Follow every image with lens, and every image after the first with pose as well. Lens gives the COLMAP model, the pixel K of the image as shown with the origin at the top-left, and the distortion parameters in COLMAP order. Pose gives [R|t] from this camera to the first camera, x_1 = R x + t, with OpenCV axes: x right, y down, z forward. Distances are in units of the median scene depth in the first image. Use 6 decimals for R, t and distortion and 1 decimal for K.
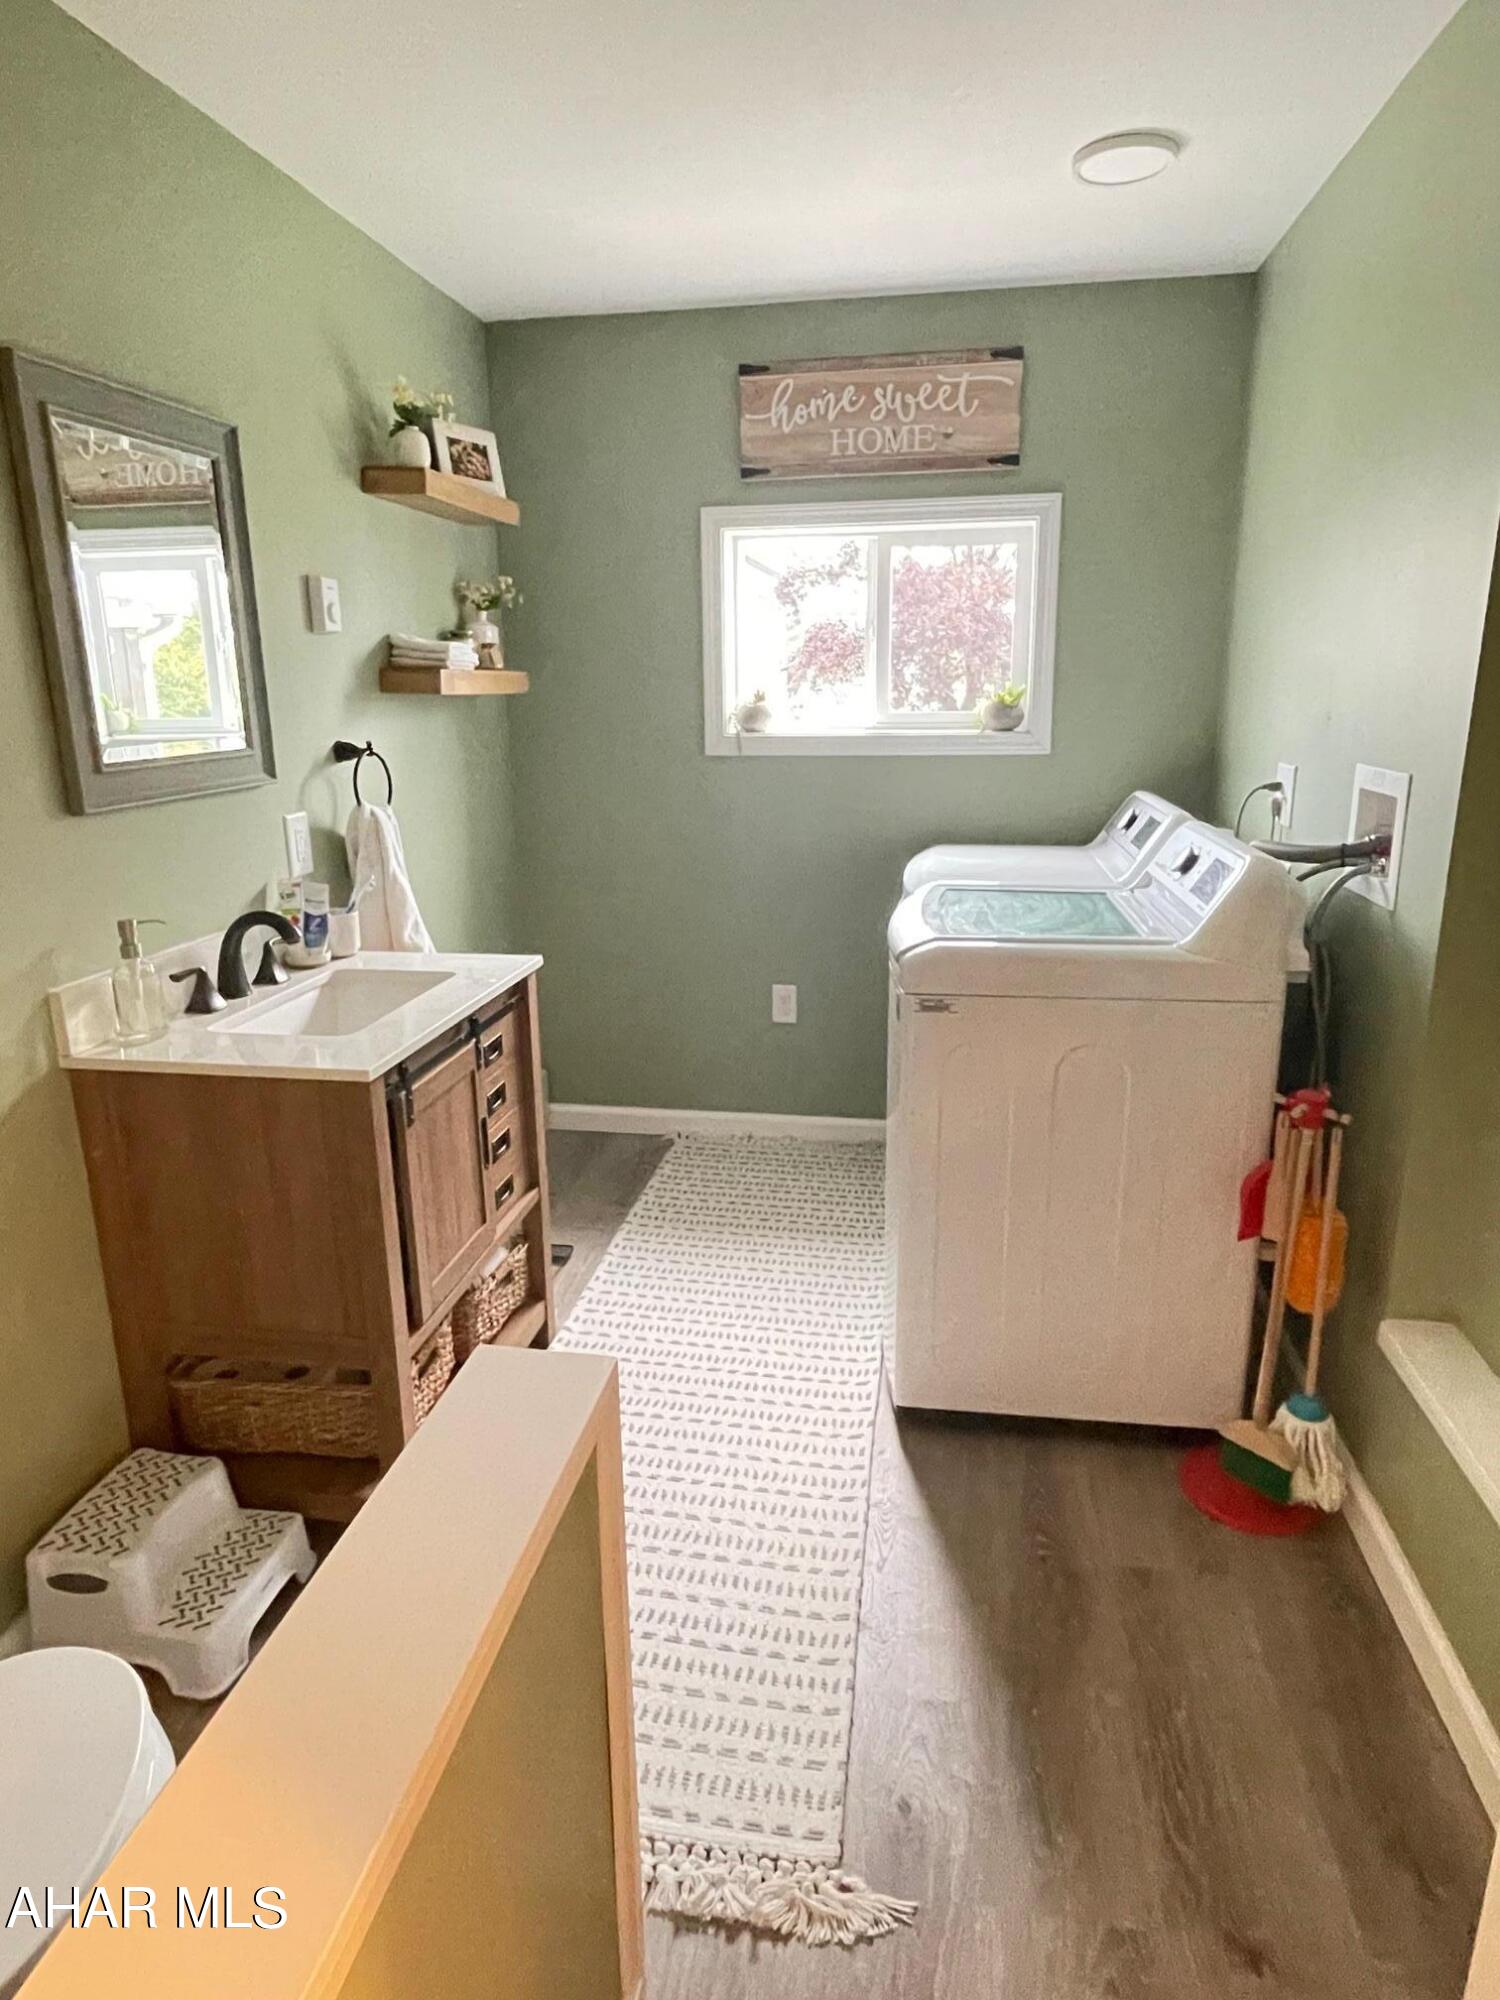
lens RADIAL K [[1197.3, 0, 746.5], [0, 1197.3, 1005.8], [0, 0, 1]] dist [-0.004315, -0.000555]
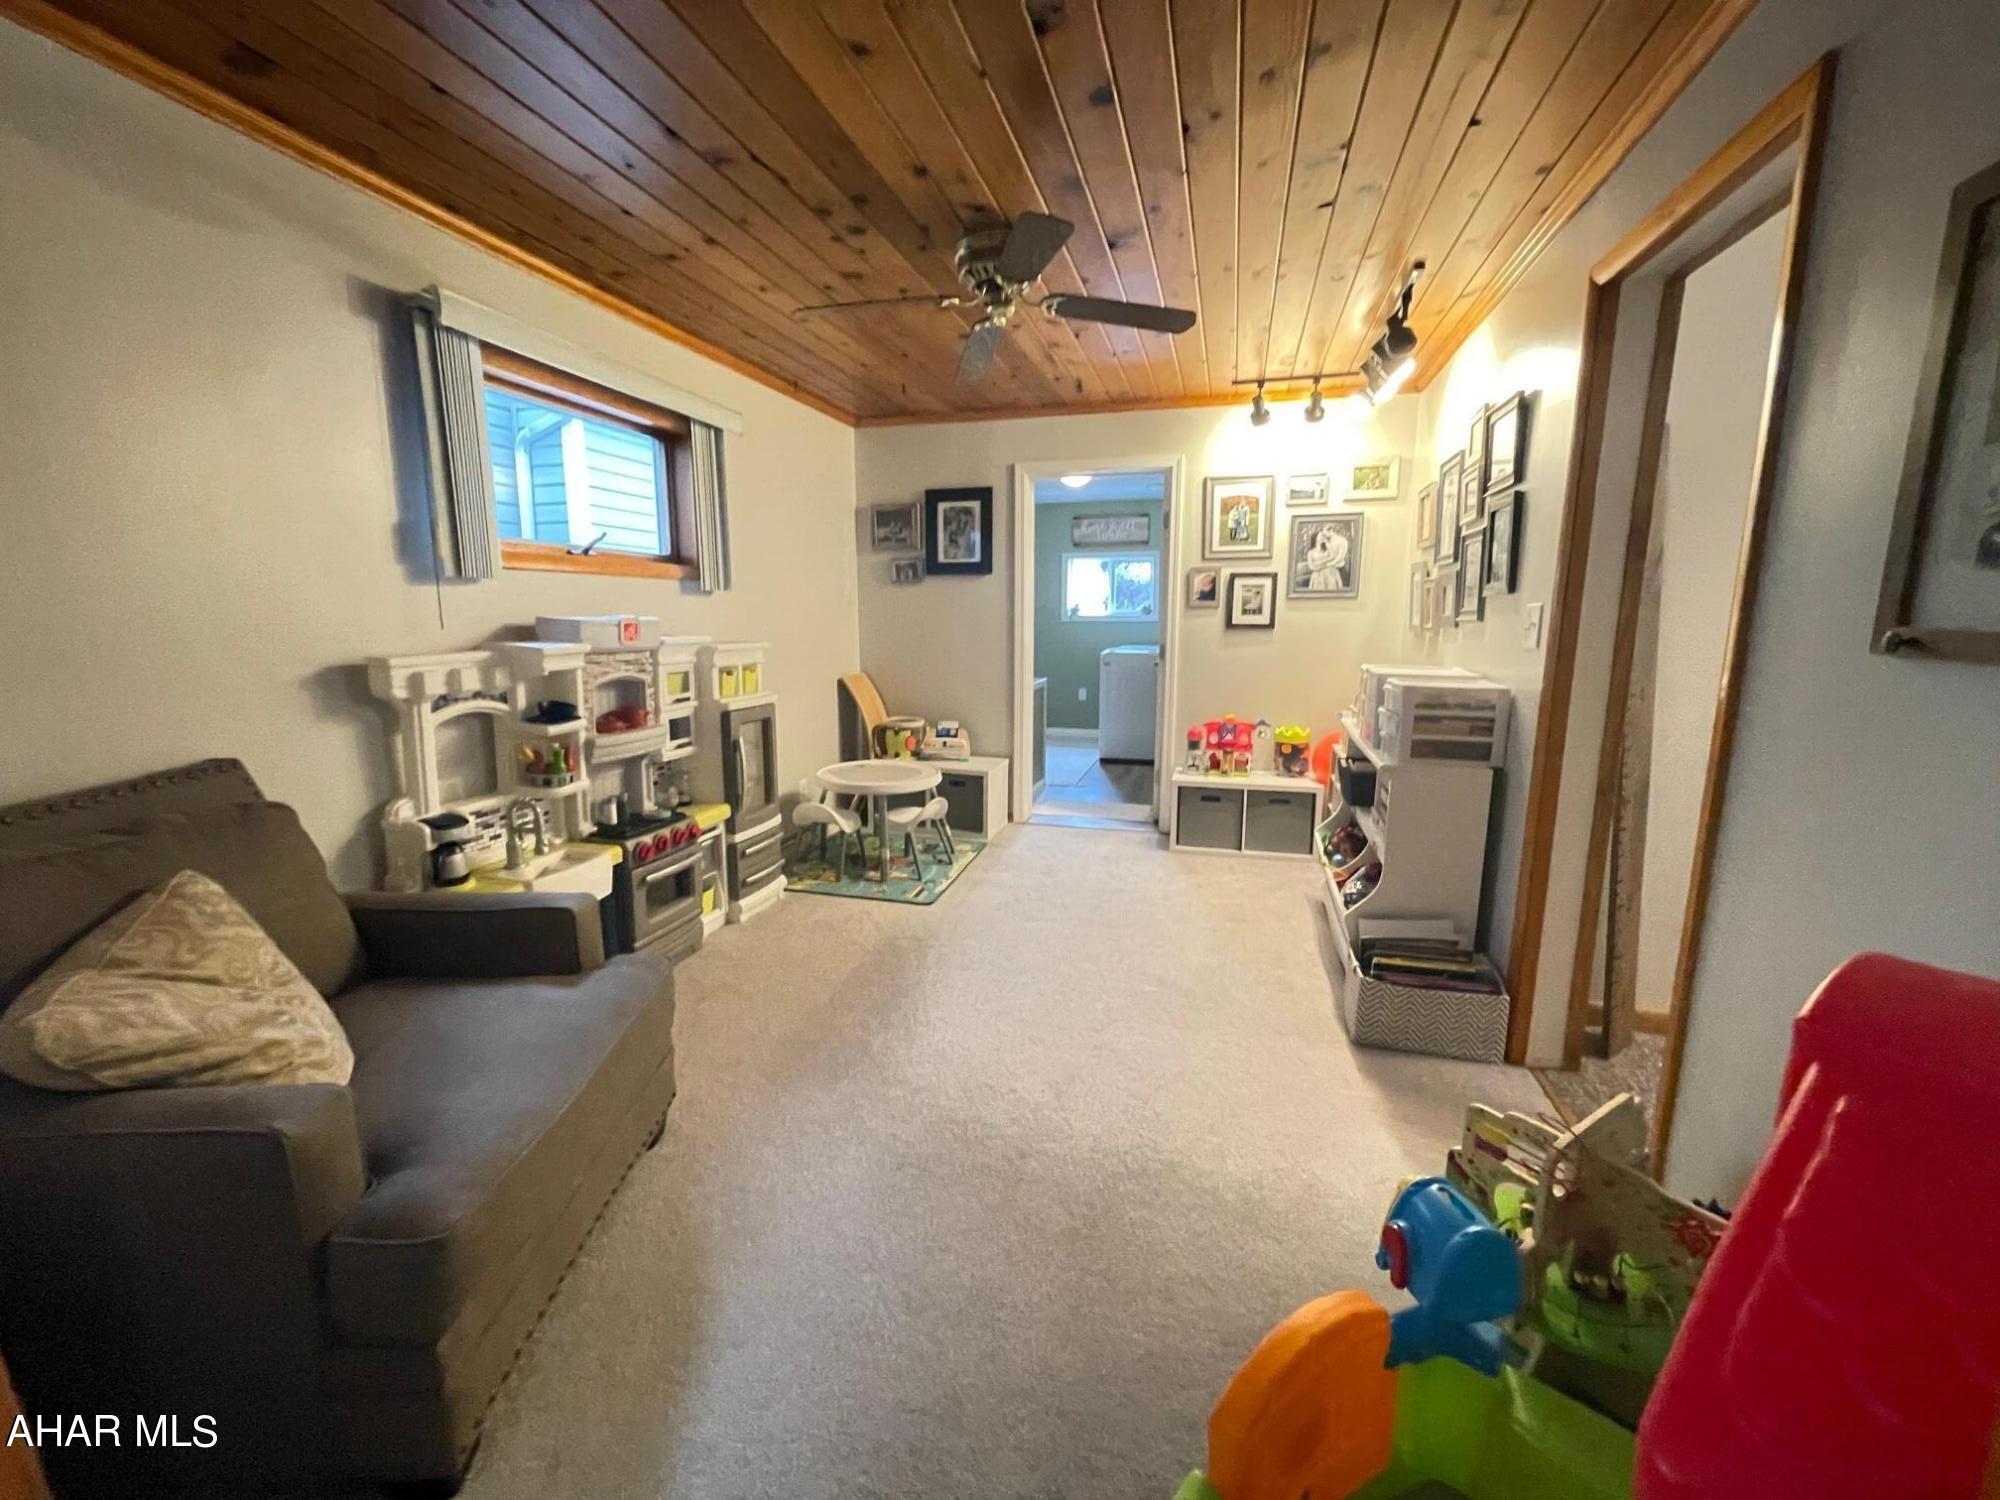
lens RADIAL K [[807.3, 0, 1005.1], [0, 807.3, 751.4], [0, 0, 1]] dist [-0.002175, -0.001050]
pose [[0.993513, 0.029328, -0.109874, 0.089840], [-0.040850, 0.993725, -0.104127, 0.524025], [0.106131, 0.107940, 0.988476, -1.626235]]
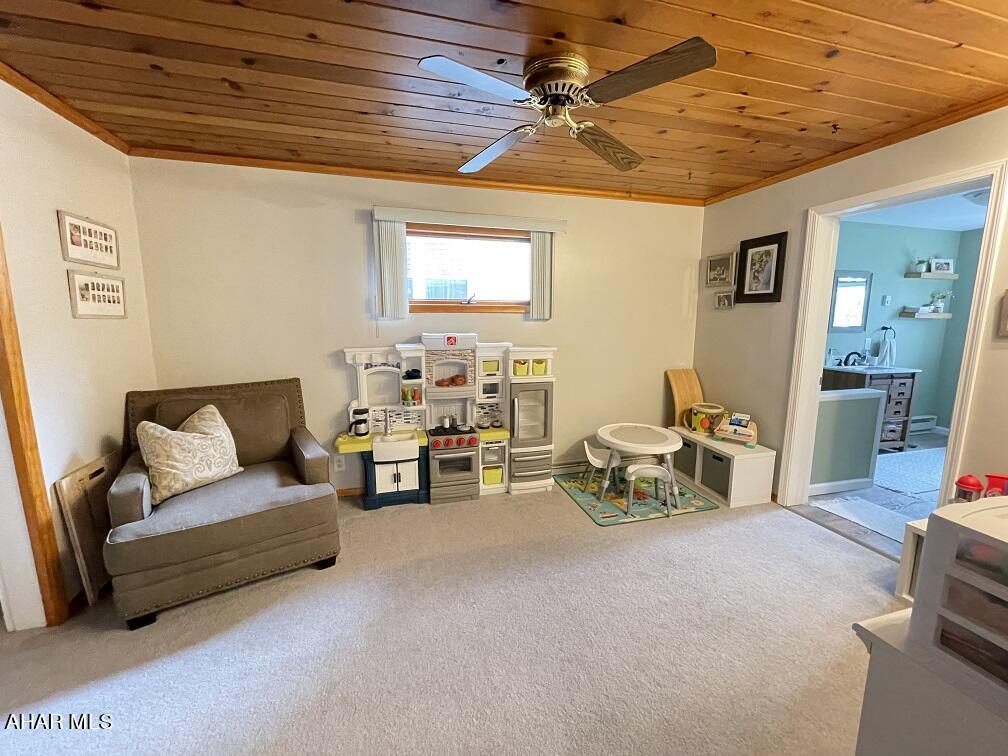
lens RADIAL K [[406.9, 0, 506.3], [0, 406.9, 378.8], [0, 0, 1]] dist [-0.002175, -0.001050]
pose [[0.421136, 0.150371, -0.894446, 0.528946], [-0.254928, 0.966031, 0.042377, 0.315193], [0.870435, 0.210172, 0.445164, -1.060198]]
